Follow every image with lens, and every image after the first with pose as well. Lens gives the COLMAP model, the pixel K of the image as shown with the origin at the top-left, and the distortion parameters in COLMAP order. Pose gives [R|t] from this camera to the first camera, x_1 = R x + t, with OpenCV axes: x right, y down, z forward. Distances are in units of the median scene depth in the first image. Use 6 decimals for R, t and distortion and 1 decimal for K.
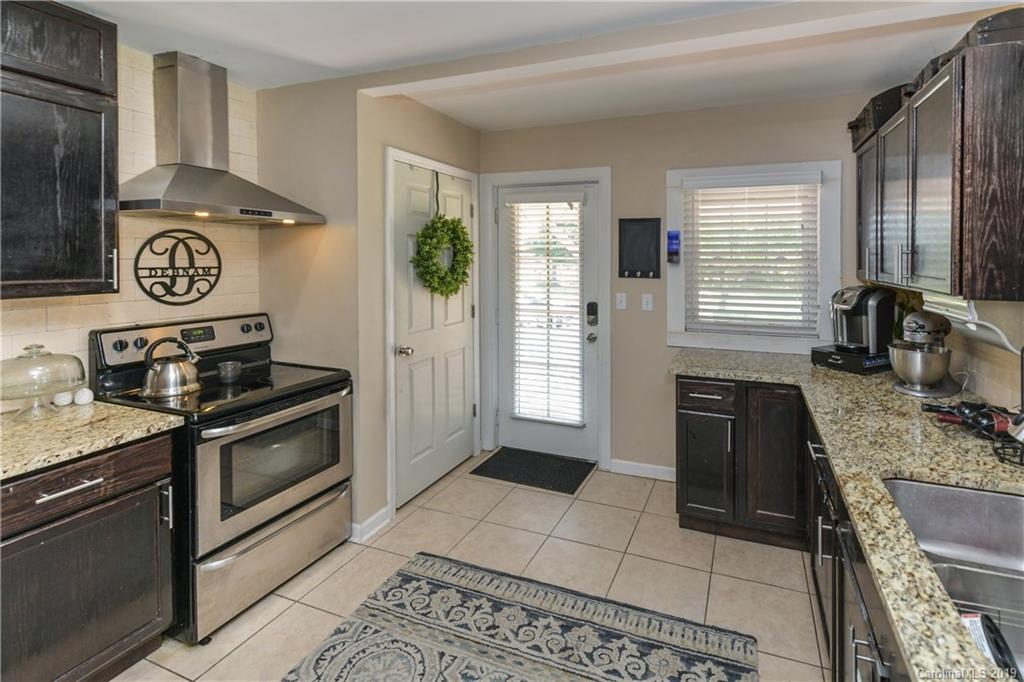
lens RADIAL K [[536.4, 0, 512.1], [0, 536.4, 258.9], [0, 0, 1]] dist [0.000167, -0.000878]
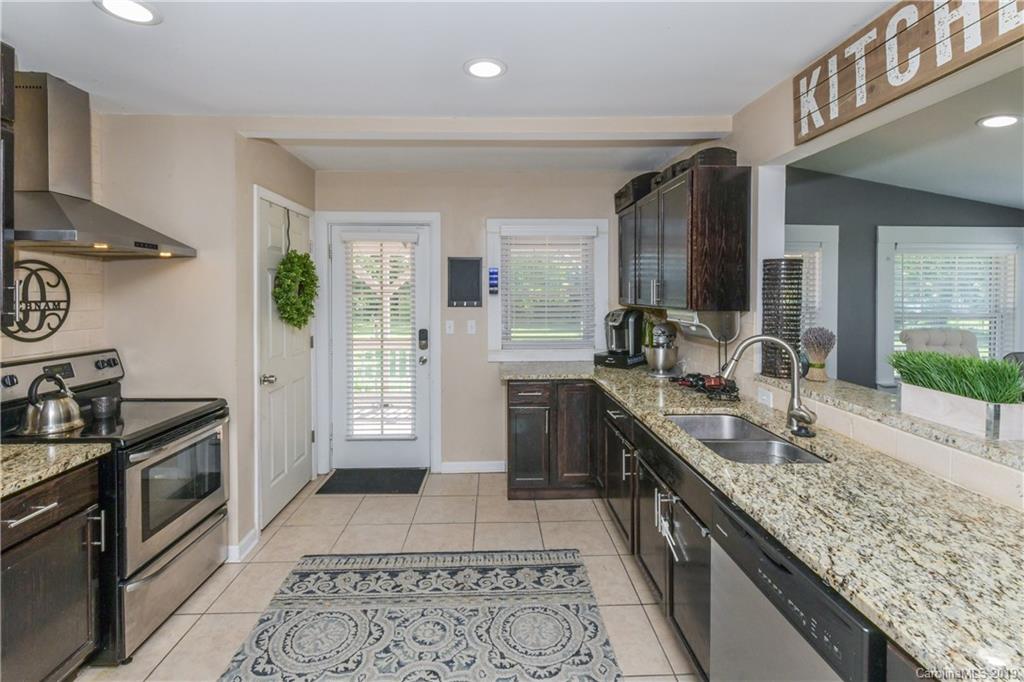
lens RADIAL K [[554.3, 0, 511.7], [0, 554.3, 295.7], [0, 0, 1]] dist [0.000490, -0.000103]
pose [[0.900821, -0.008362, 0.434110, -0.293917], [0.007729, 0.999965, 0.003223, 0.010397], [-0.434122, 0.000452, 0.900854, -0.229184]]
